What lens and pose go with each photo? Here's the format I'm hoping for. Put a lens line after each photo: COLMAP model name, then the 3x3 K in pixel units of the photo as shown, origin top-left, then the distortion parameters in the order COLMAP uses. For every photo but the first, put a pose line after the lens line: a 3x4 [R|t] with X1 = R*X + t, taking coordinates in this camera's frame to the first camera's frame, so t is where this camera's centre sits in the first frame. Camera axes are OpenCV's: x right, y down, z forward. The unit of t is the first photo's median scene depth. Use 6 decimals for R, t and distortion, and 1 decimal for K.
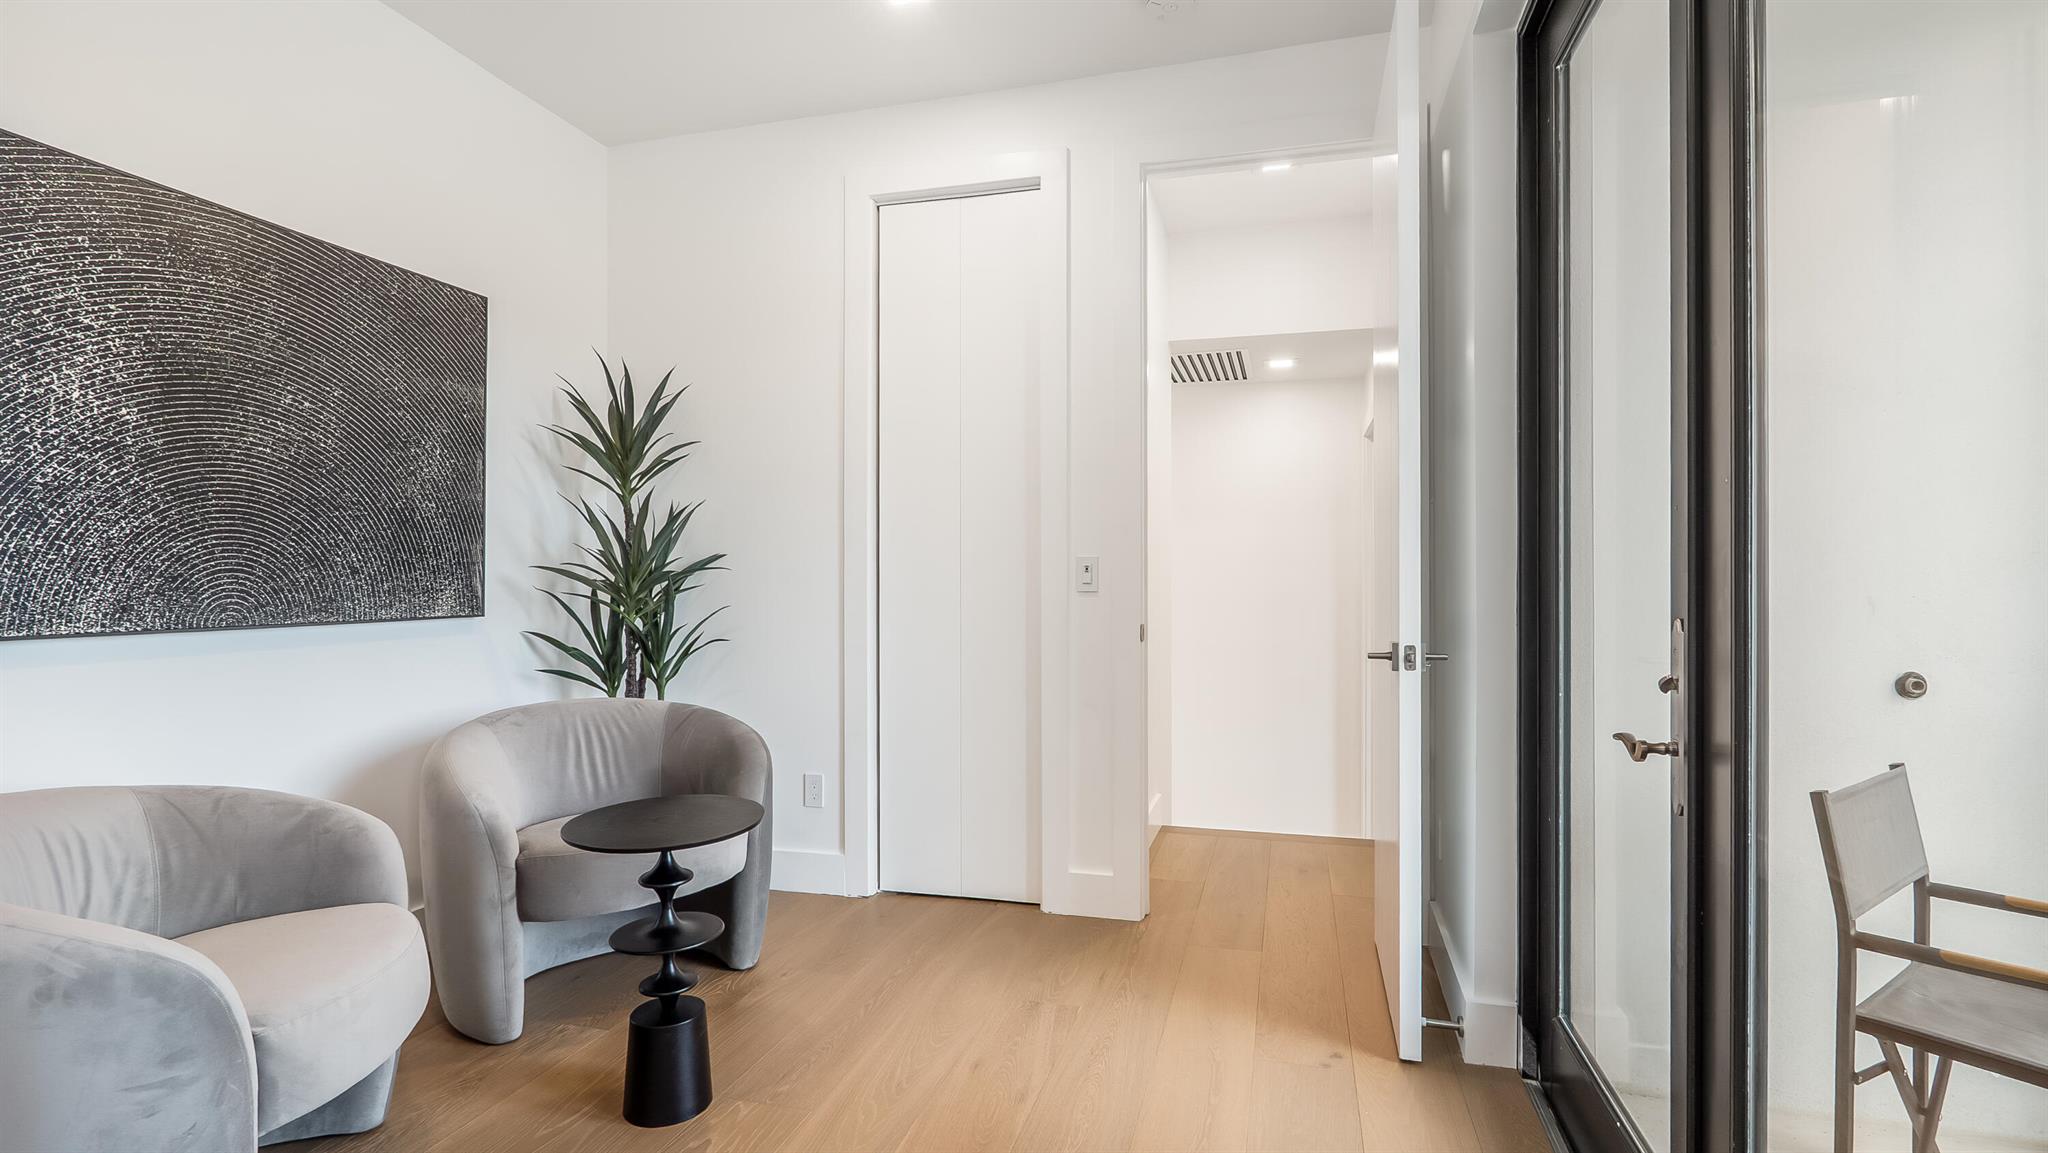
lens RADIAL K [[958.5, 0, 1036.0], [0, 958.5, 581.7], [0, 0, 1]] dist [-0.008762, 0.000404]
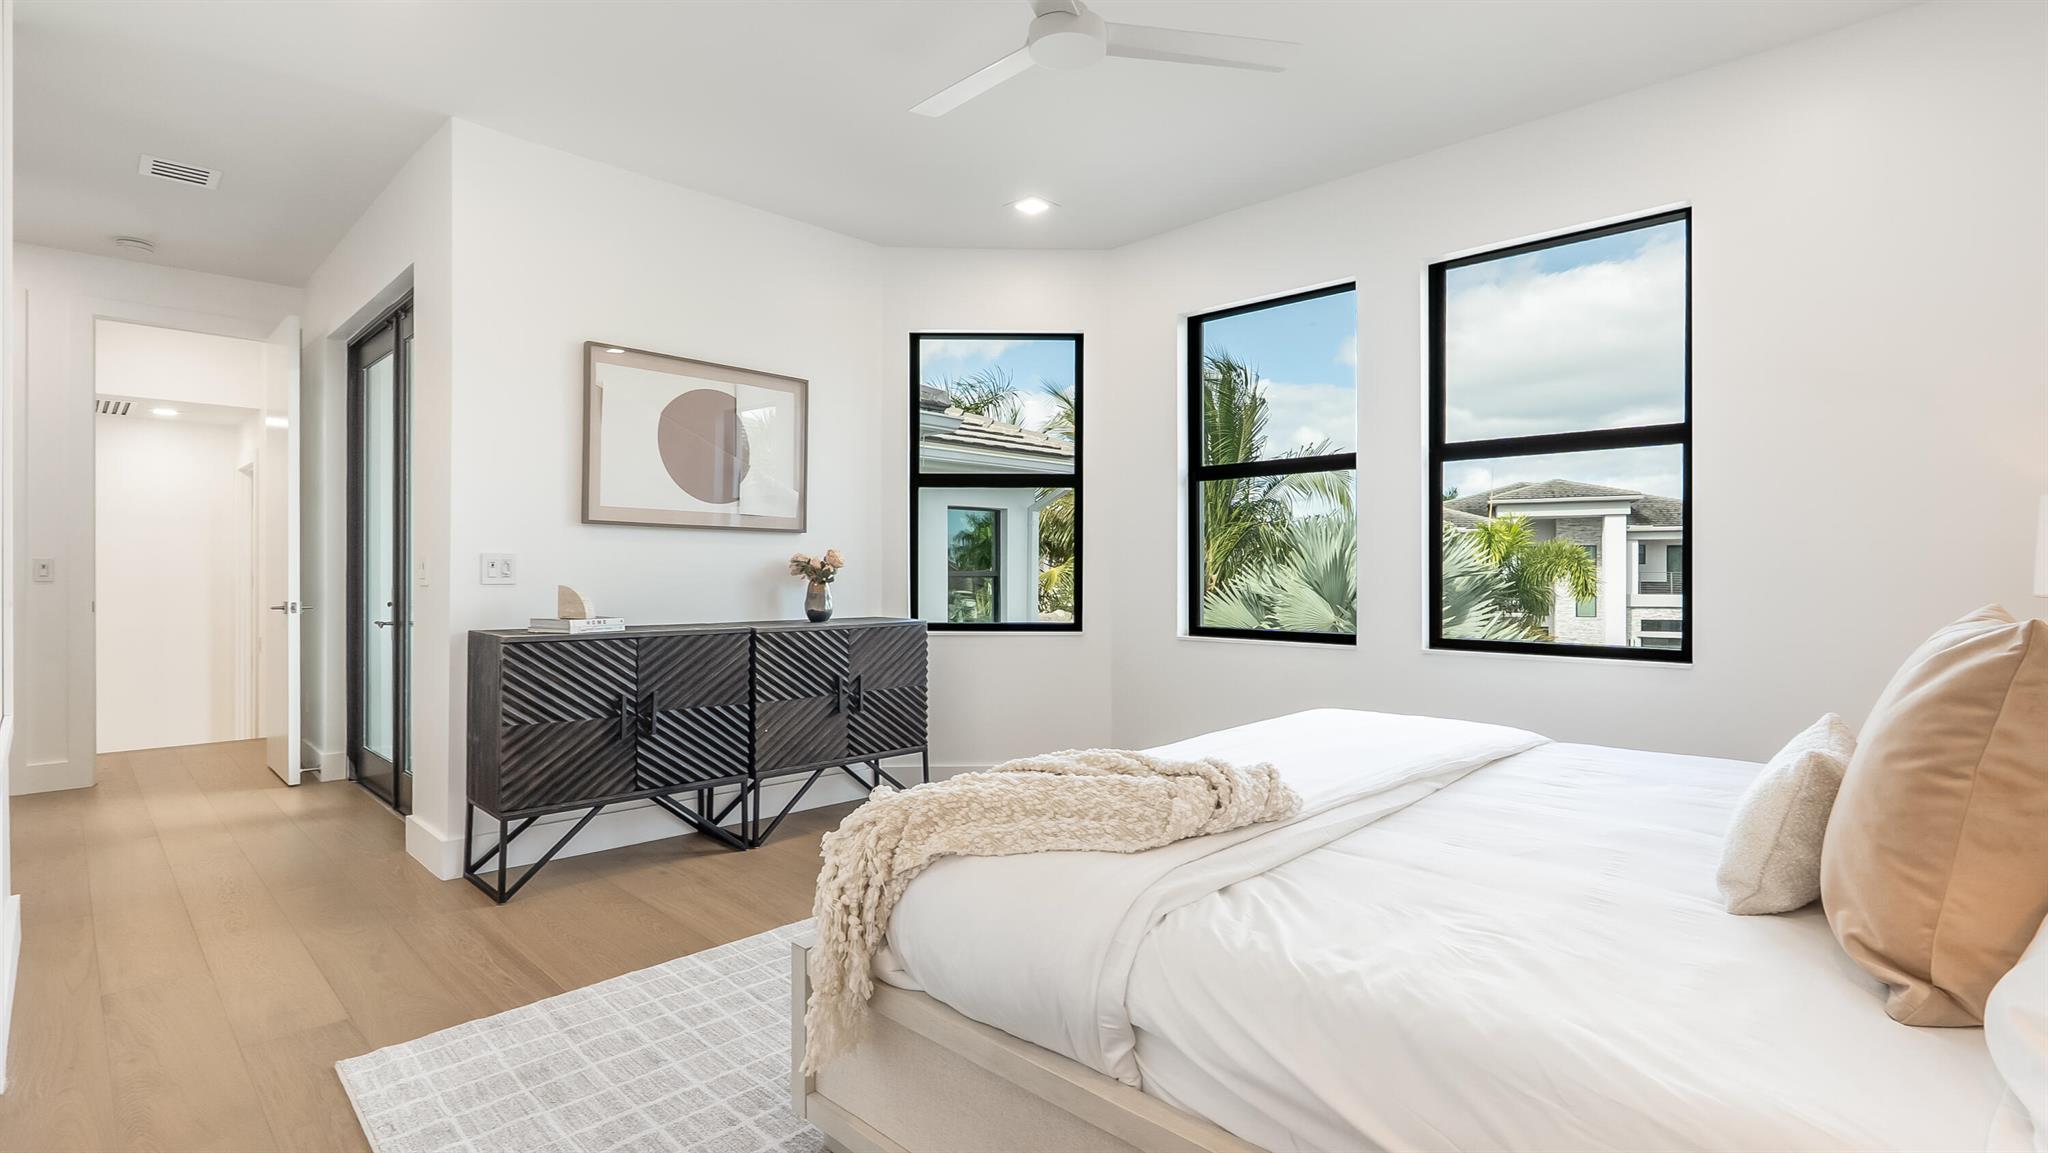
lens RADIAL K [[958.5, 0, 1043.2], [0, 958.5, 578.5], [0, 0, 1]] dist [-0.008762, 0.000404]
pose [[0.505552, 0.006864, 0.862769, -0.621422], [0.003806, 0.999941, -0.010185, 0.041817], [-0.862788, 0.008433, 0.505496, -1.574802]]
